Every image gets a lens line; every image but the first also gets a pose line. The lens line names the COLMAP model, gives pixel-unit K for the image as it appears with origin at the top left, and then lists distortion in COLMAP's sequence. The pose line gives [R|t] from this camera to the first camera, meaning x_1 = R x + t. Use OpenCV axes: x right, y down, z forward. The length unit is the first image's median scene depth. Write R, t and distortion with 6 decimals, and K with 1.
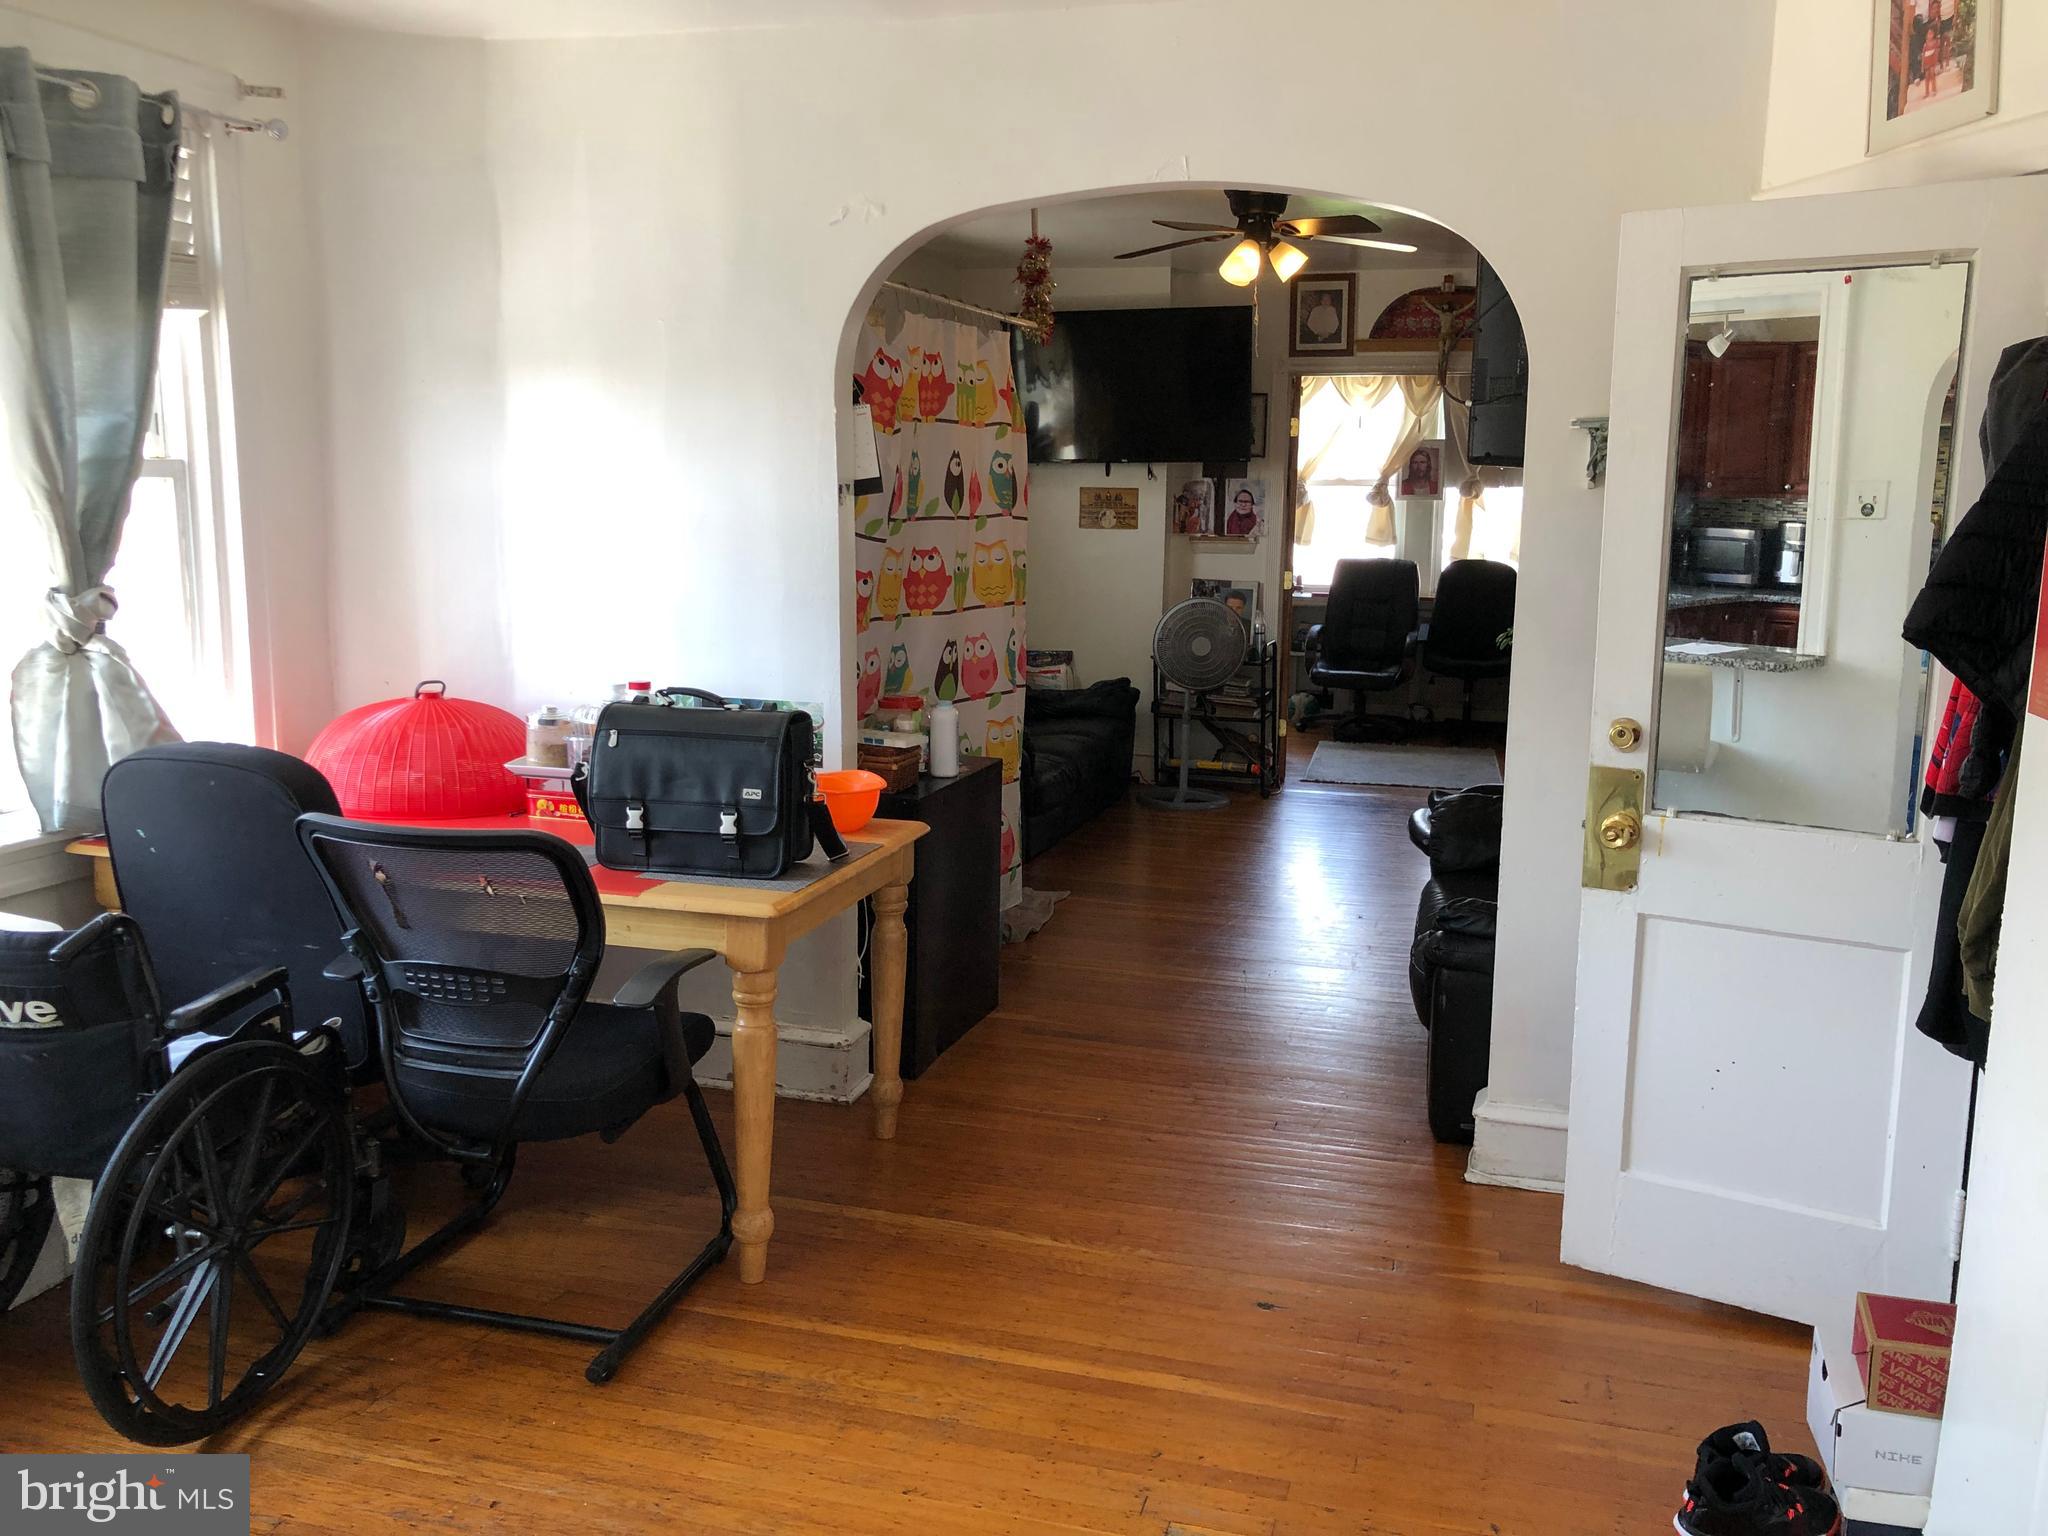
lens RADIAL K [[1696.2, 0, 1024.0], [0, 1696.2, 768.0], [0, 0, 1]] dist [0.047412, -0.003668]
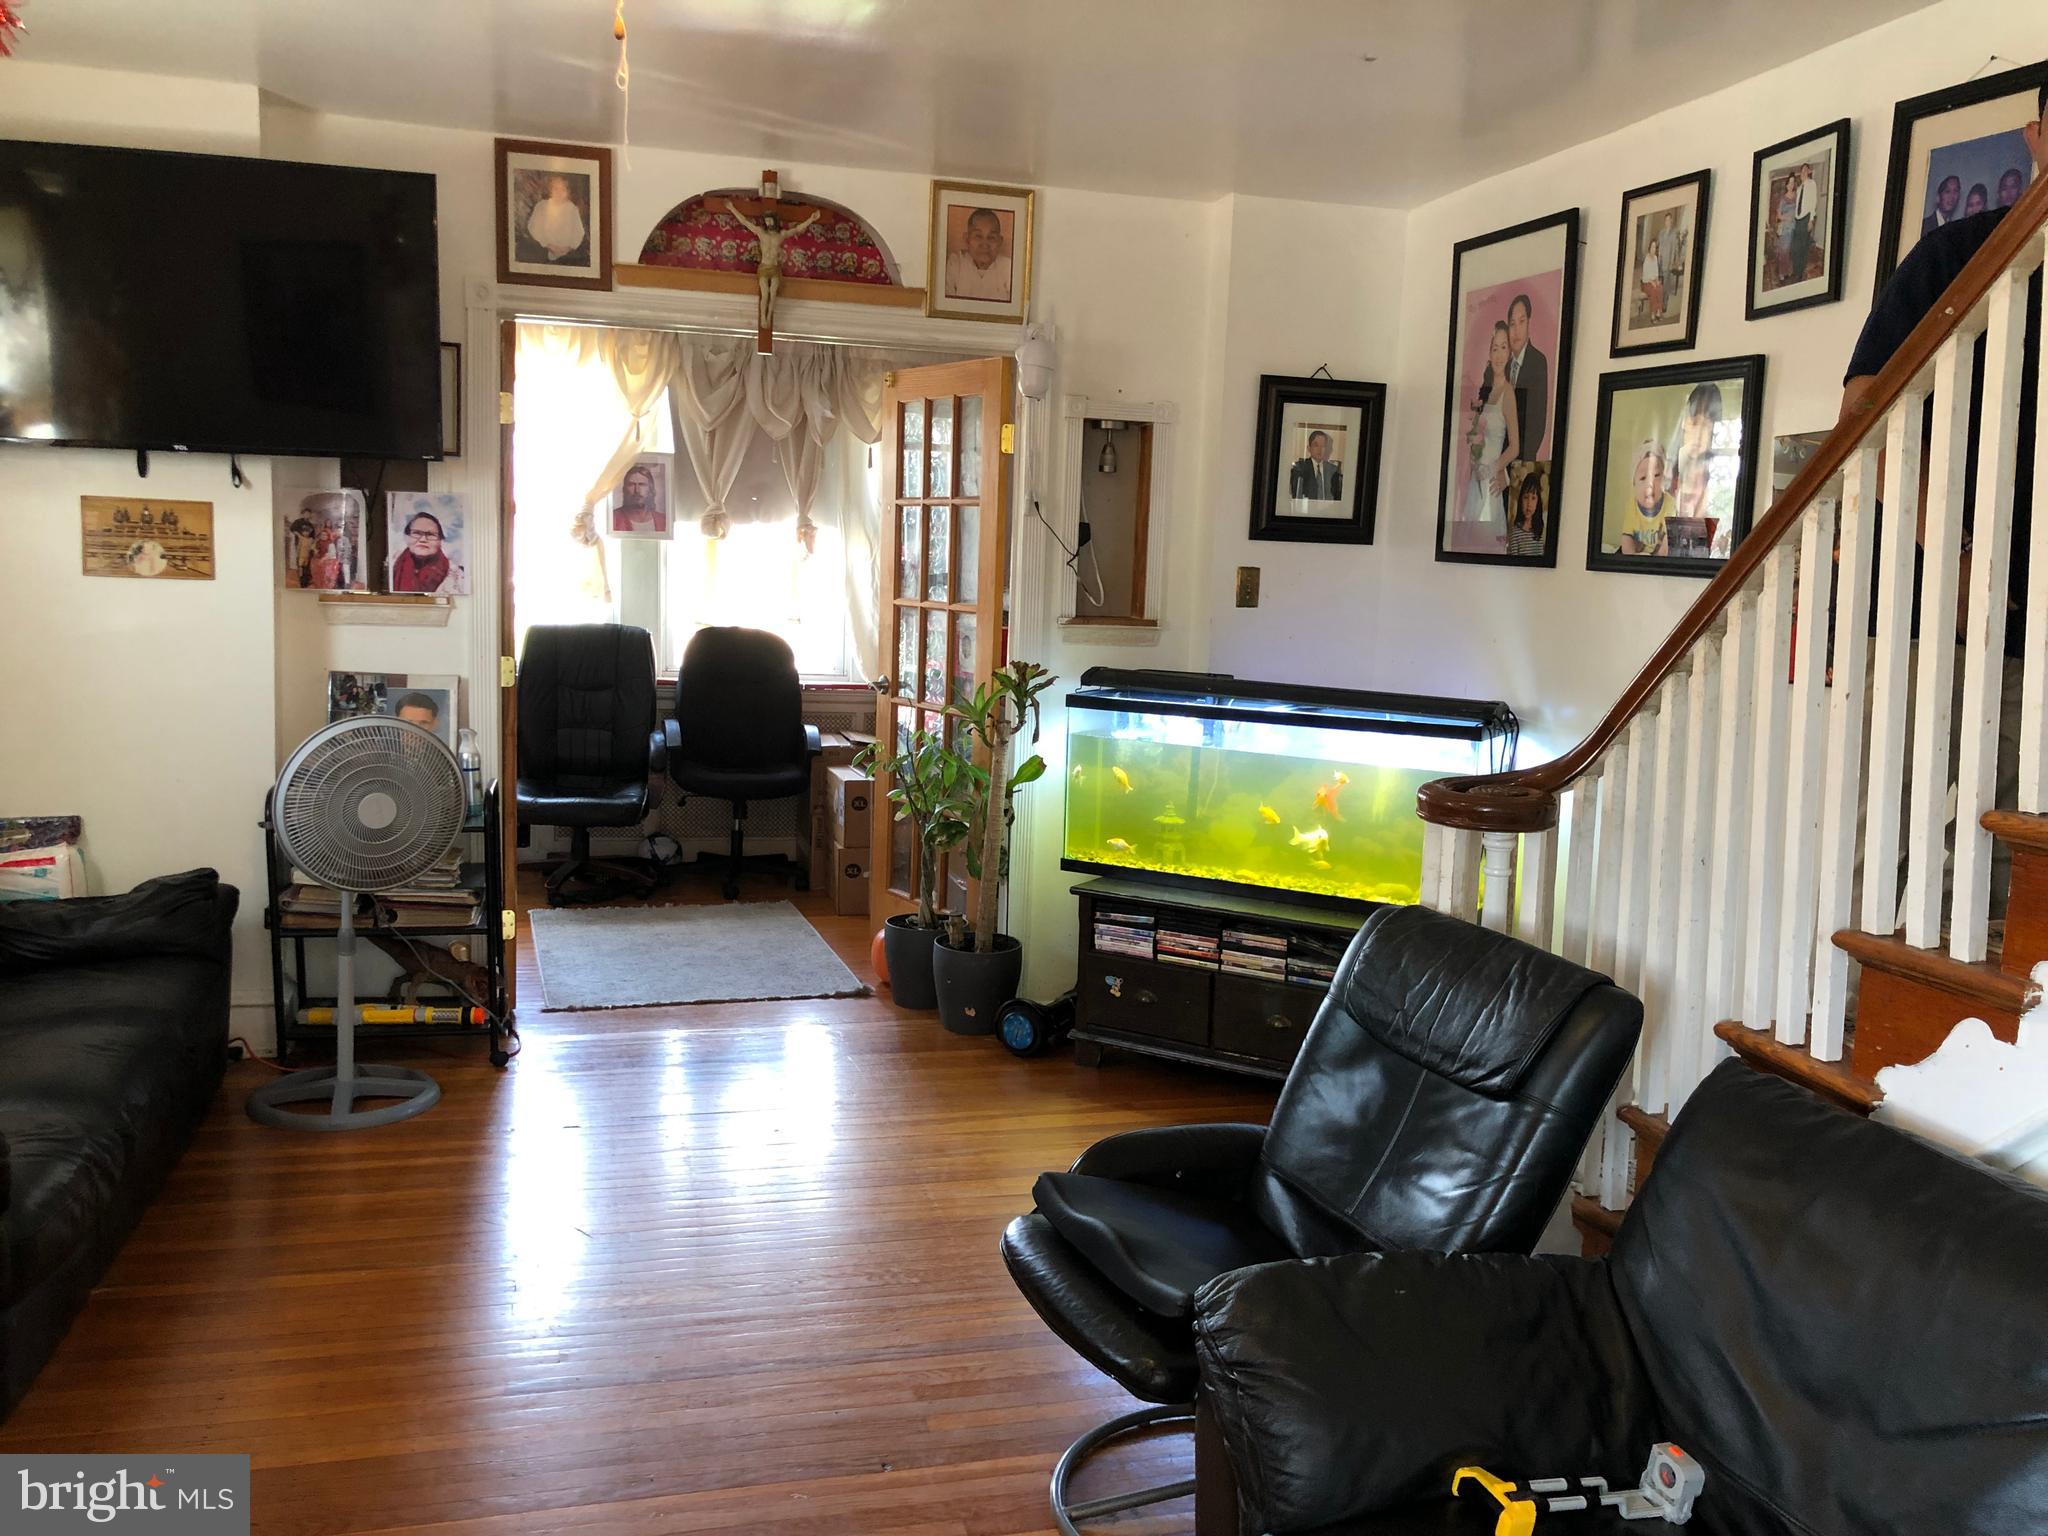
lens RADIAL K [[1696.2, 0, 1024.0], [0, 1696.2, 768.0], [0, 0, 1]] dist [0.047412, -0.003668]
pose [[0.854748, -0.044819, 0.517104, 0.004001], [0.055272, 0.998460, -0.004822, -0.066234], [-0.516092, 0.032703, 0.855909, 0.419018]]
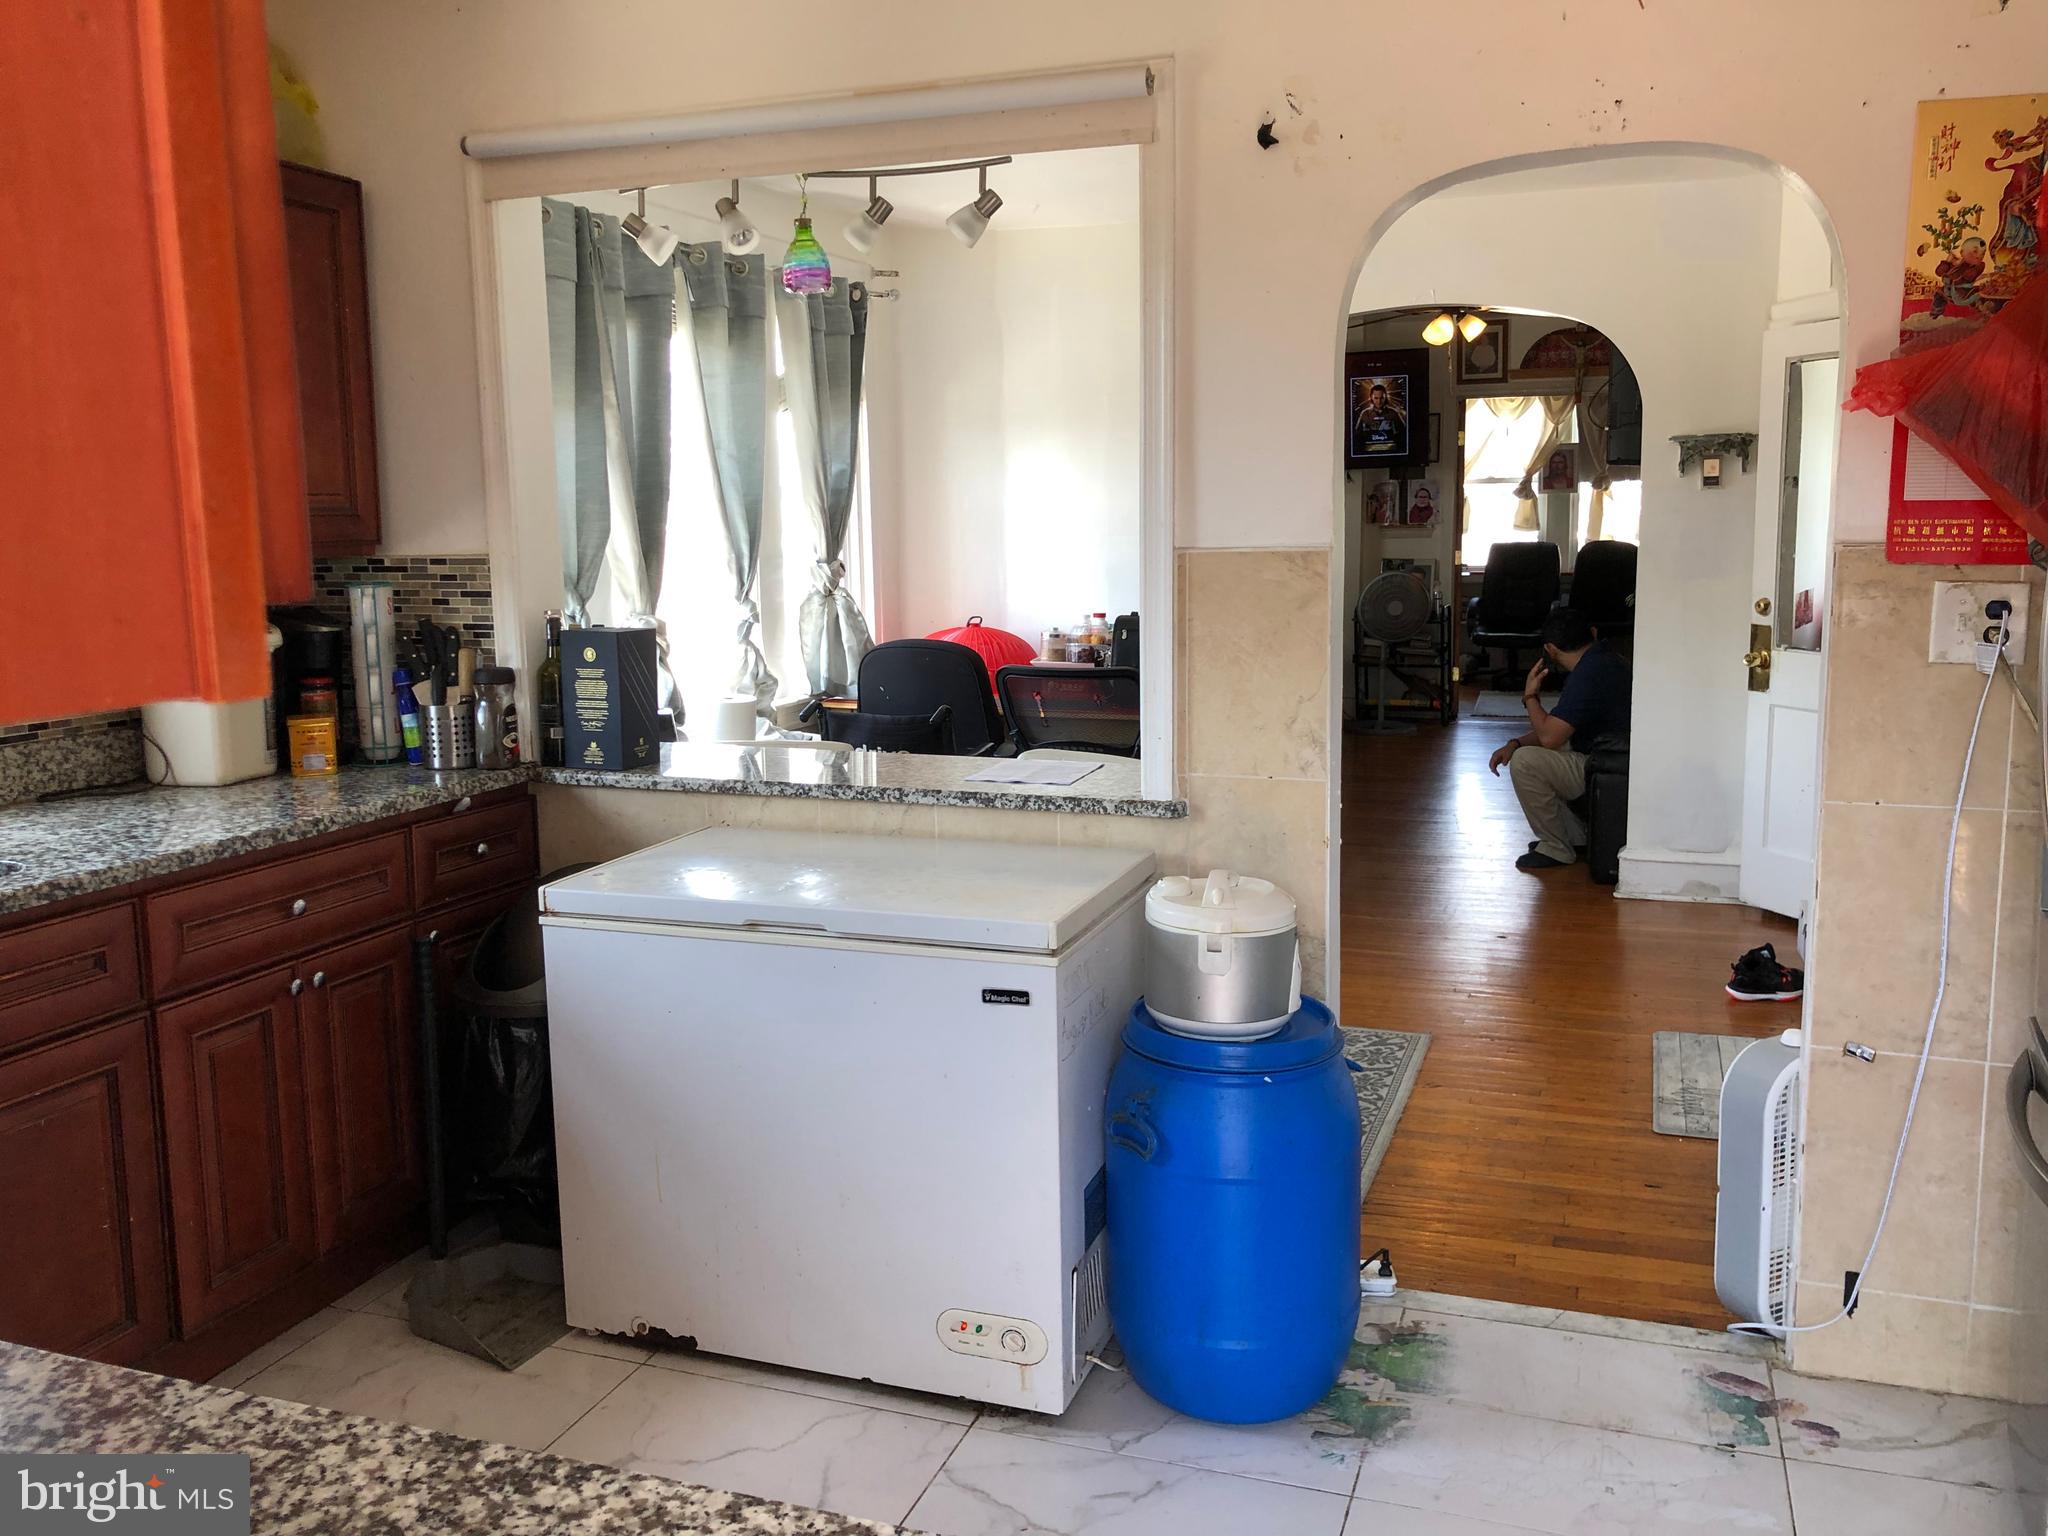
lens RADIAL K [[1698.9, 0, 1028.3], [0, 1698.9, 781.8], [0, 0, 1]] dist [-0.002051, -0.002184]
pose [[0.997597, -0.017866, -0.066938, -0.085520], [0.018036, 0.999835, 0.001937, 0.049903], [0.066892, -0.003139, 0.997755, -0.298918]]
